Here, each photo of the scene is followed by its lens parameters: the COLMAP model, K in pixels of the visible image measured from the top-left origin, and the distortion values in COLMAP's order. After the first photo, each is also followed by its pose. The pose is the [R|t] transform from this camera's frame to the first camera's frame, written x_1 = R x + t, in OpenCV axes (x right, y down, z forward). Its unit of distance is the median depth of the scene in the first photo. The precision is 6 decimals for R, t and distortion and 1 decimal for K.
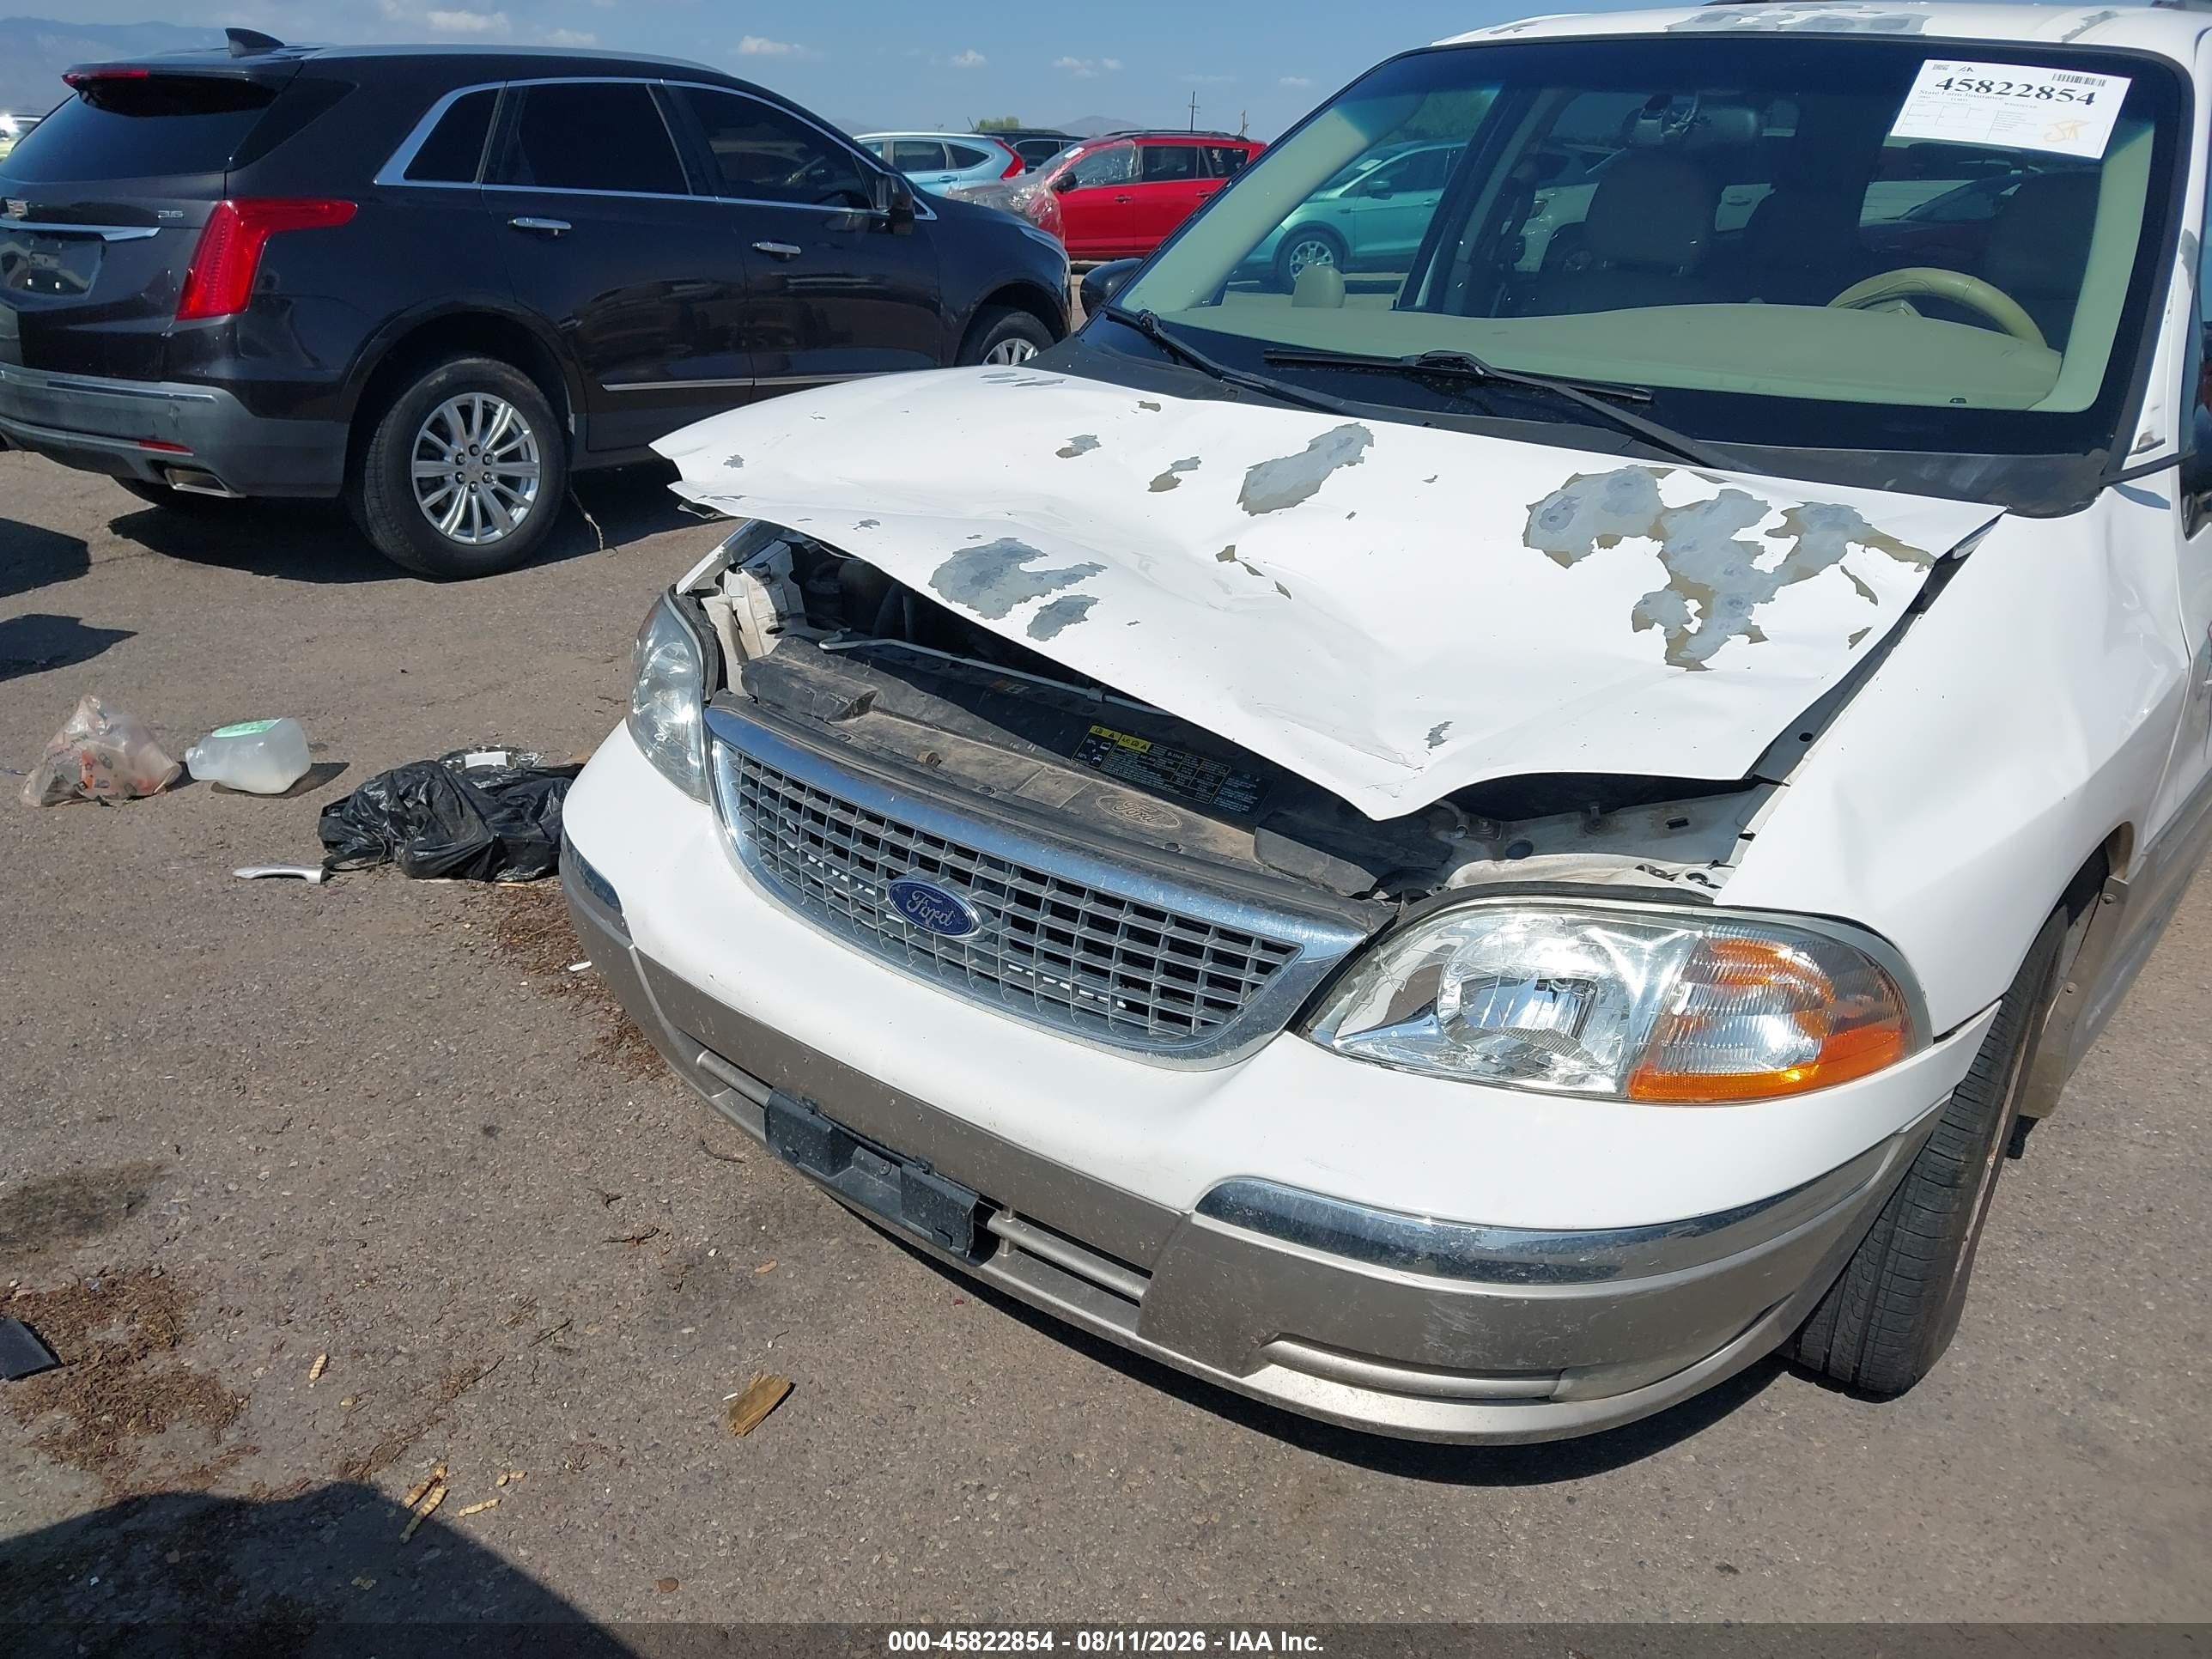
lens RADIAL K [[1841.7, 0, 1072.3], [0, 1841.7, 824.1], [0, 0, 1]] dist [0.008444, -0.017551]
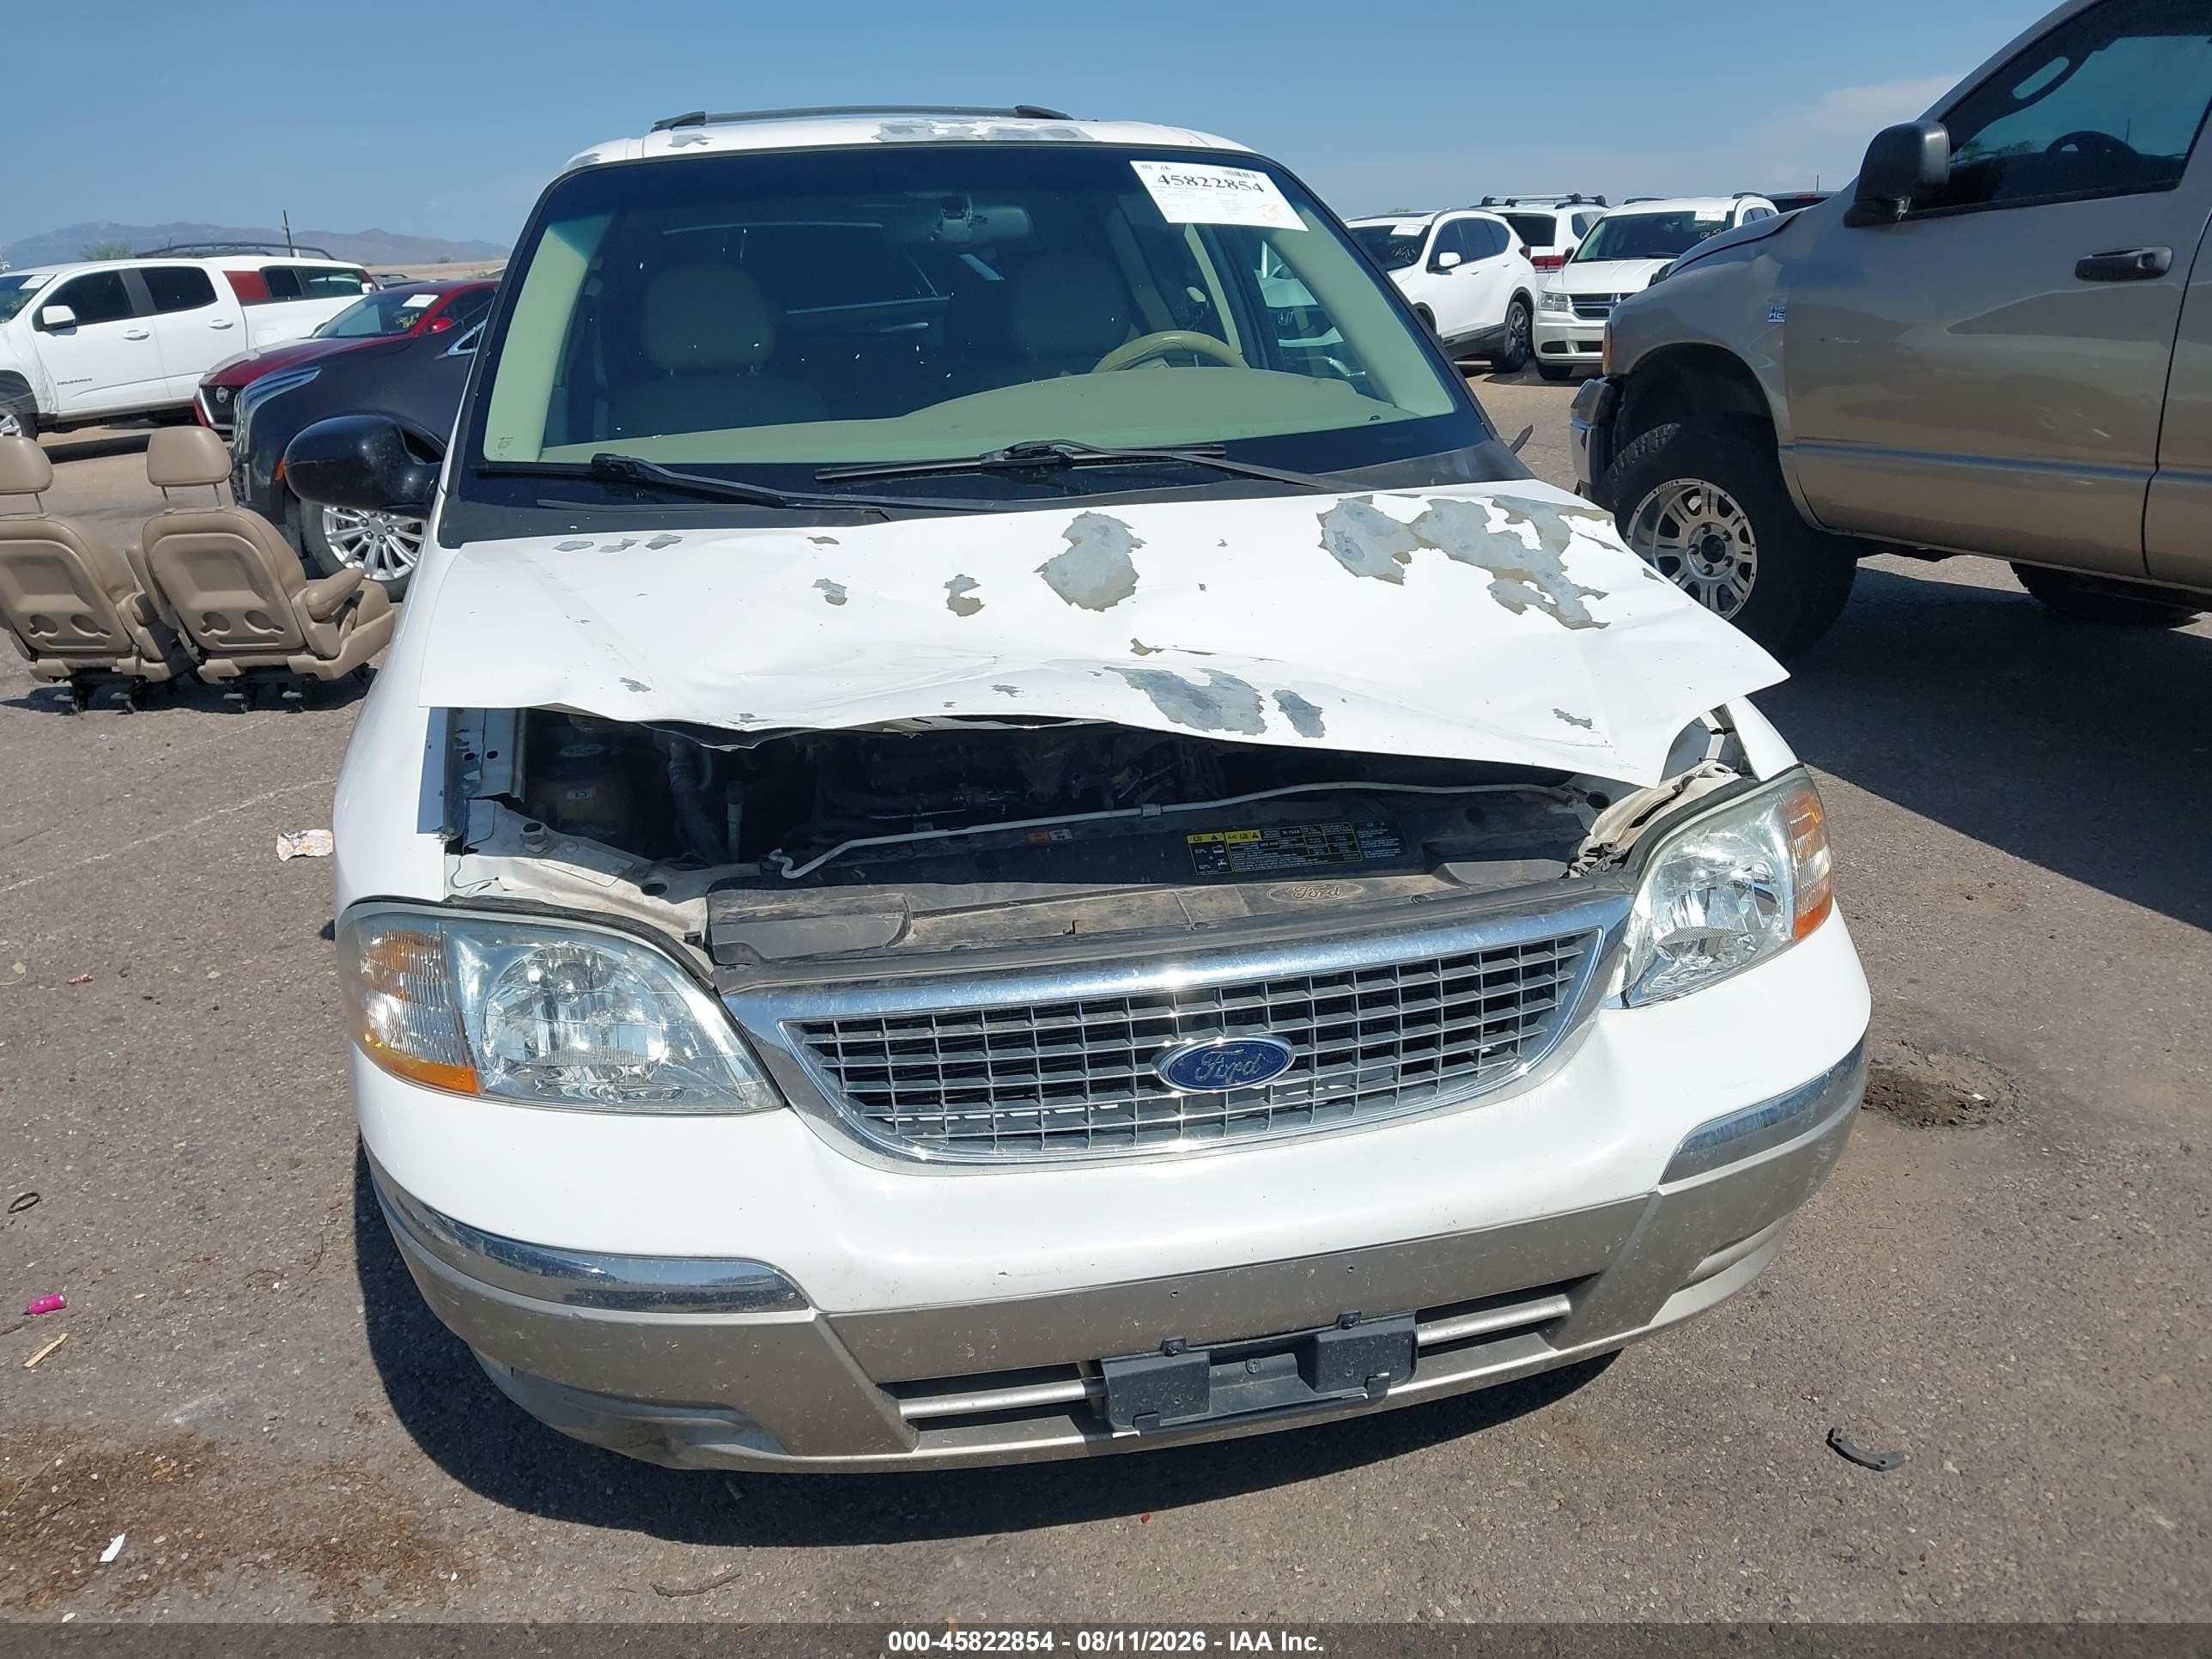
lens RADIAL K [[1841.7, 0, 1072.3], [0, 1841.7, 824.1], [0, 0, 1]] dist [0.008444, -0.017551]
pose [[0.610588, -0.287396, 0.737961, -0.746685], [0.334016, 0.938349, 0.089072, -0.167809], [-0.718064, 0.192104, 0.668940, 0.397548]]
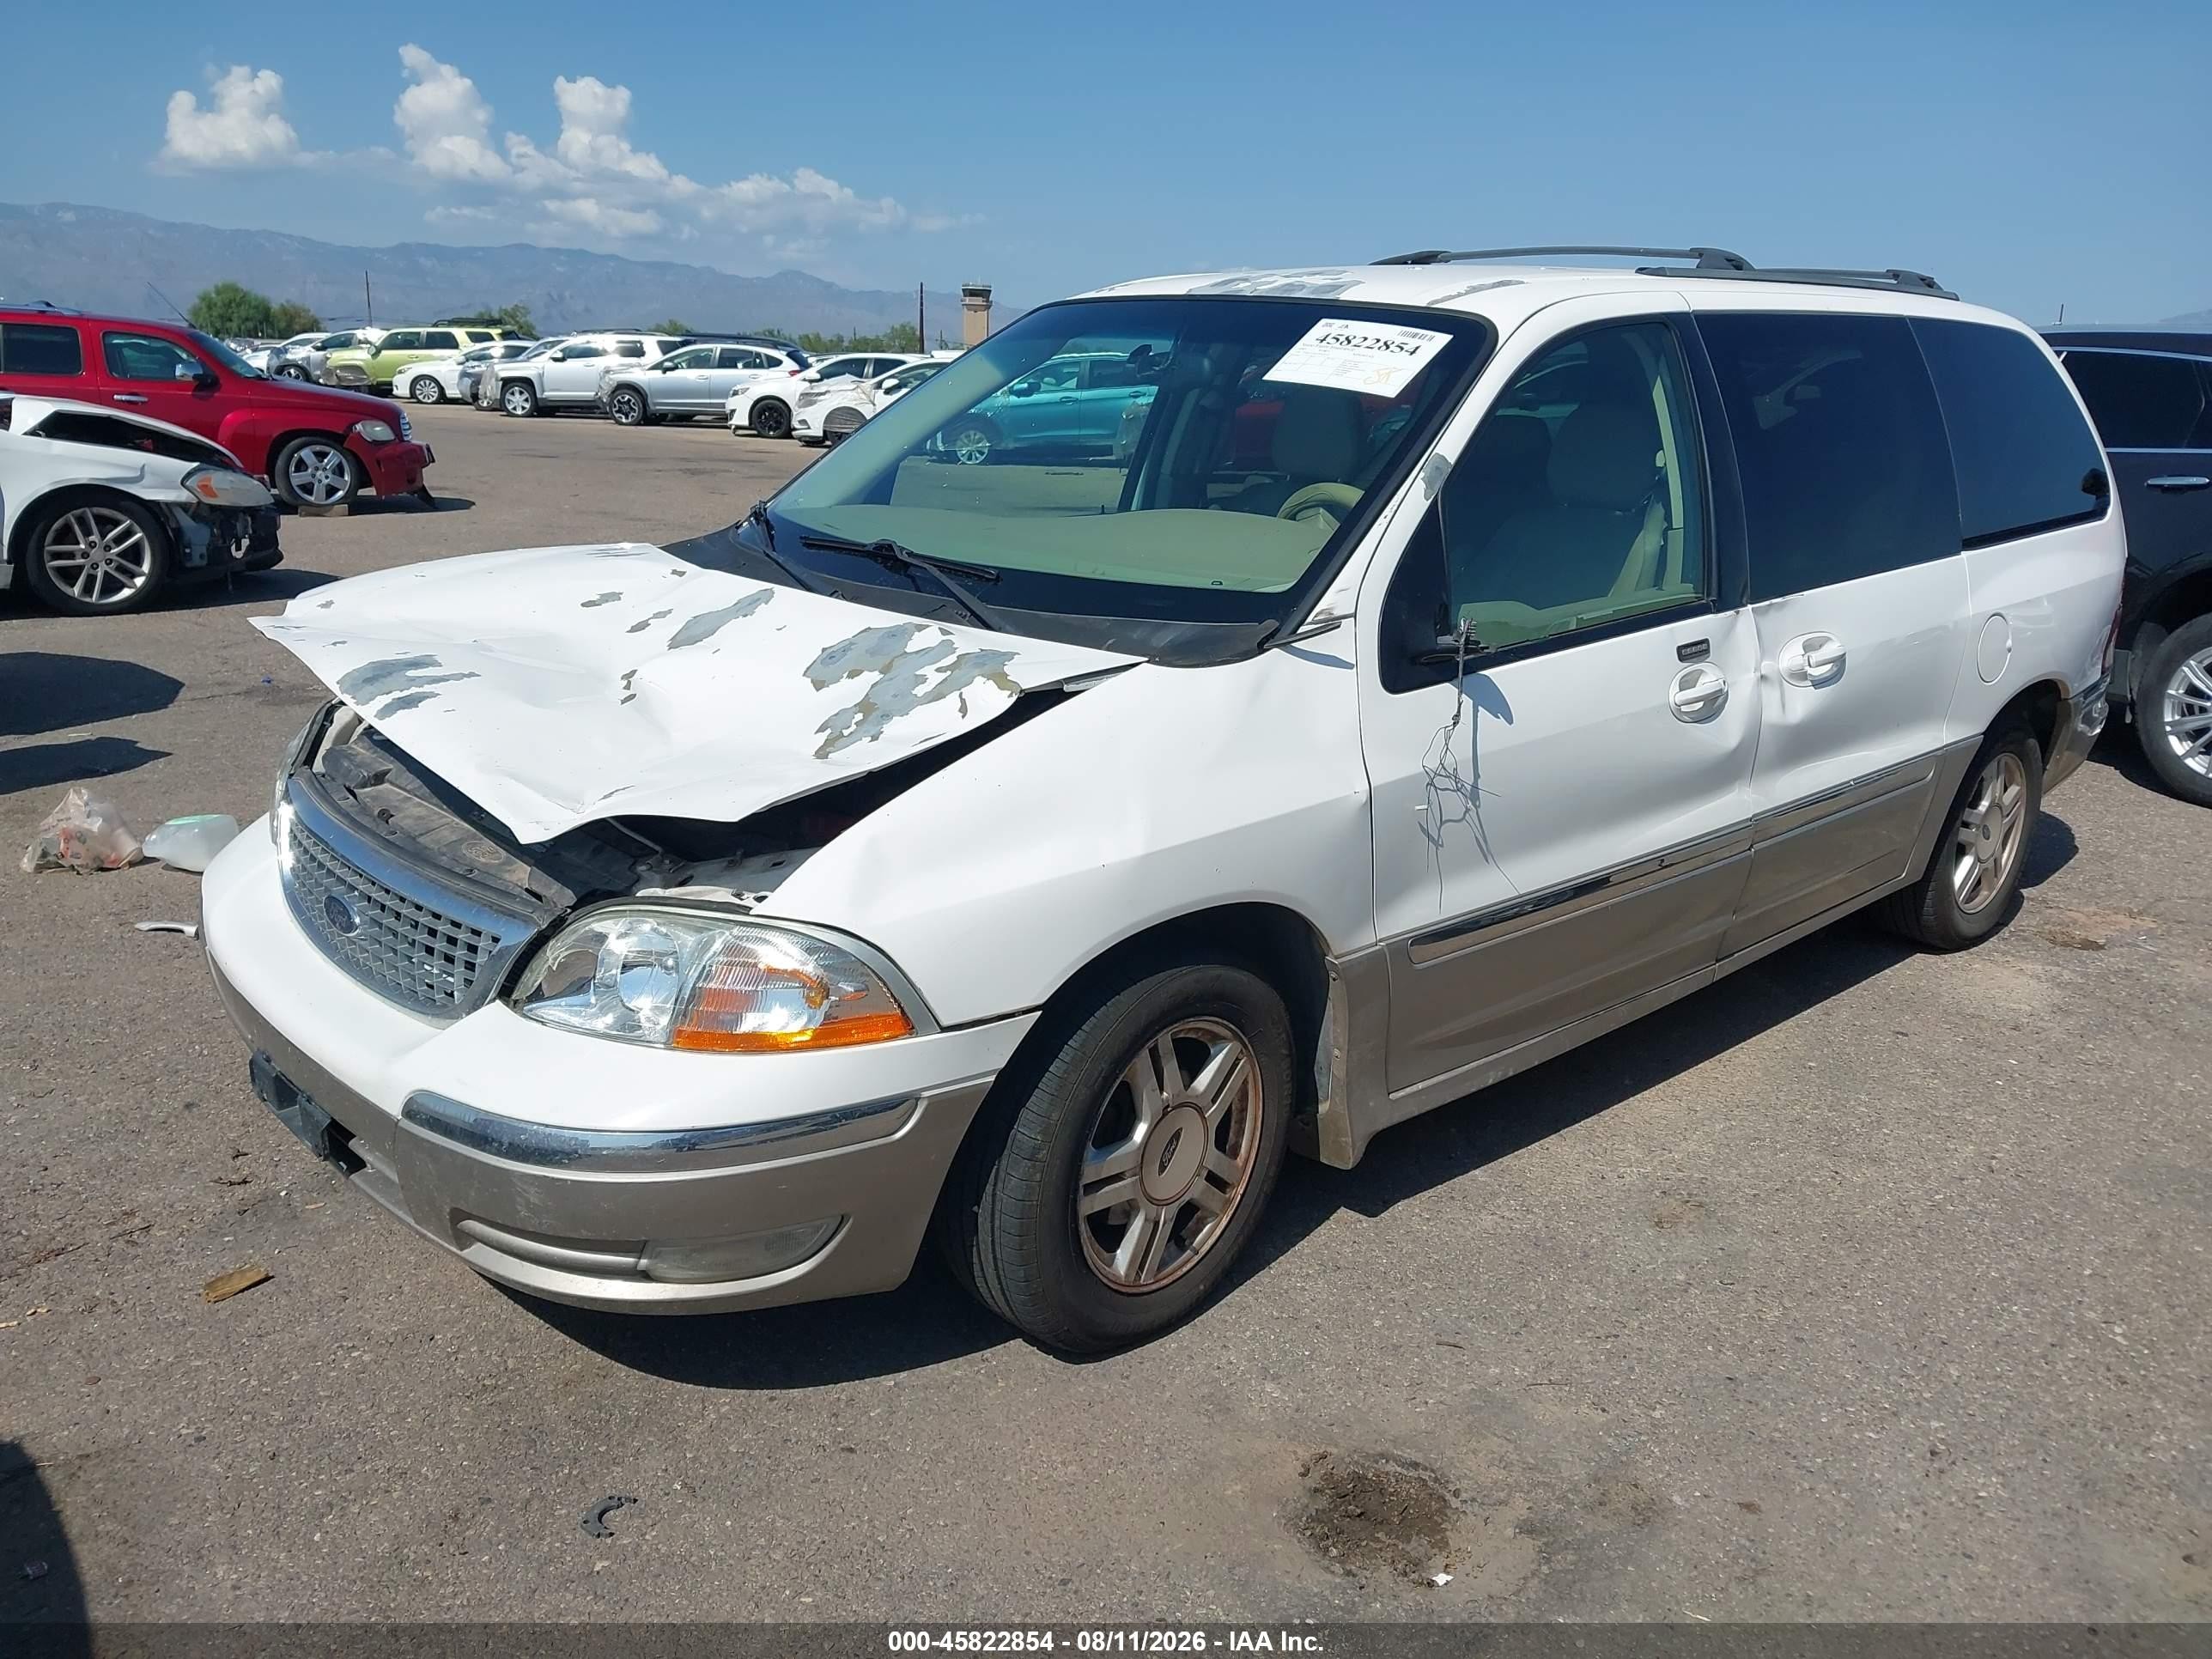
lens RADIAL K [[1811.7, 0, 1111.0], [0, 1811.7, 870.2], [0, 0, 1]] dist [0.150151, -0.284322]
pose [[0.989216, 0.048080, -0.138346, 0.666458], [-0.059241, 0.995214, -0.077717, 0.083299], [0.133947, 0.085074, 0.987330, -0.284829]]
